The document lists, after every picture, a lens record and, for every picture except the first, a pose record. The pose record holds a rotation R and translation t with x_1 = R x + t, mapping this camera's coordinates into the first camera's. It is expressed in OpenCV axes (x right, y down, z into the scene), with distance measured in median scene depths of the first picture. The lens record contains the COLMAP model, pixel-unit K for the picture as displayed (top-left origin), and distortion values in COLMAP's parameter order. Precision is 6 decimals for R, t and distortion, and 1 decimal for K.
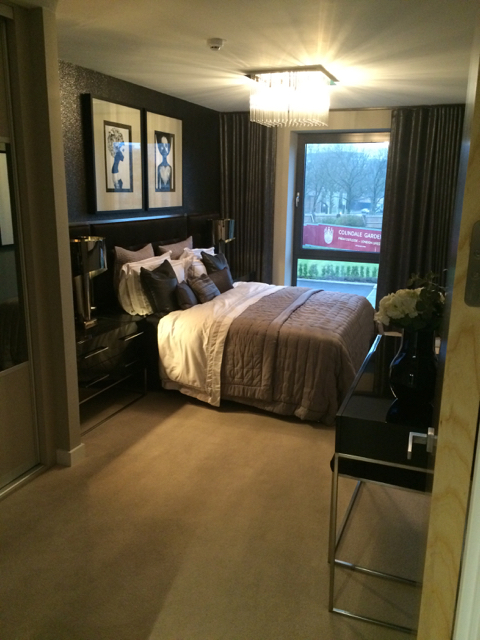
lens RADIAL K [[547.1, 0, 240.0], [0, 547.1, 320.0], [0, 0, 1]] dist [0.090255, -0.126853]
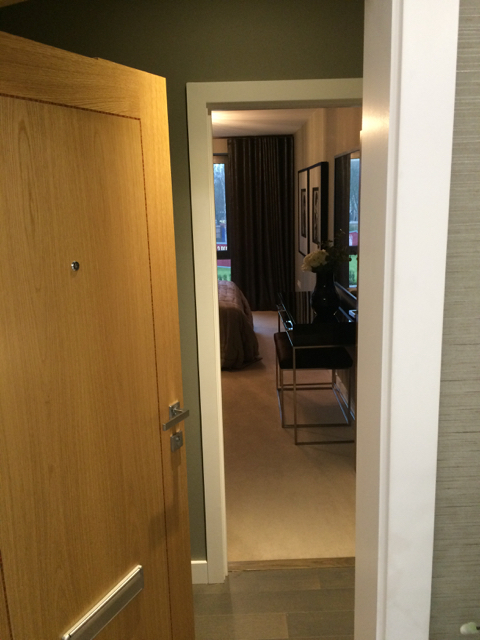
lens RADIAL K [[547.1, 0, 240.0], [0, 547.1, 320.0], [0, 0, 1]] dist [0.090255, -0.126853]
pose [[0.929649, -0.119868, 0.348403, -0.254148], [0.129309, 0.991597, -0.003880, 0.062359], [-0.345010, 0.048659, 0.937337, -0.251056]]
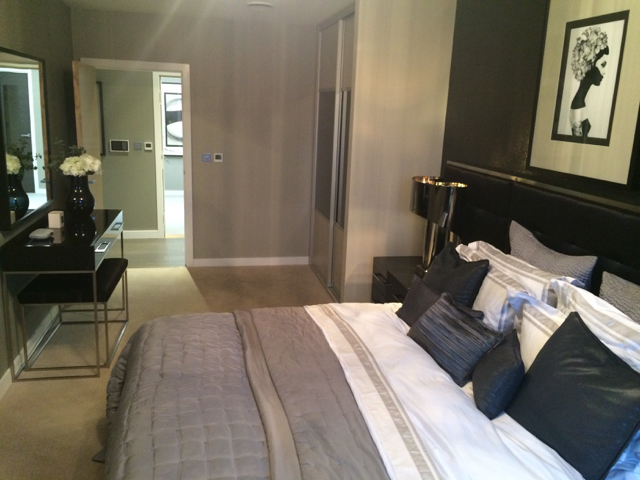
lens RADIAL K [[547.1, 0, 314.7], [0, 547.1, 237.1], [0, 0, 1]] dist [0.090255, -0.126853]
pose [[-0.850196, 0.079908, -0.520367, 0.310447], [-0.171941, 0.892069, 0.417911, -0.344472], [0.497598, 0.444778, -0.744693, 1.365699]]
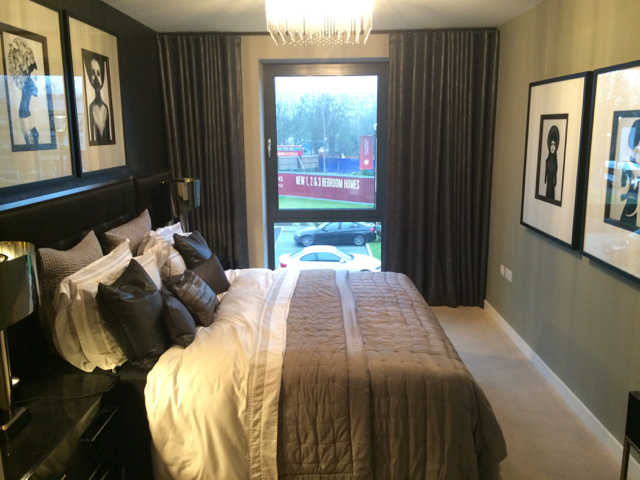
lens RADIAL K [[547.1, 0, 314.7], [0, 547.1, 237.1], [0, 0, 1]] dist [0.090255, -0.126853]
pose [[0.941479, -0.092228, 0.324207, -0.145496], [0.106946, 0.993875, -0.027835, -0.099486], [-0.319655, 0.060879, 0.945576, 0.385353]]
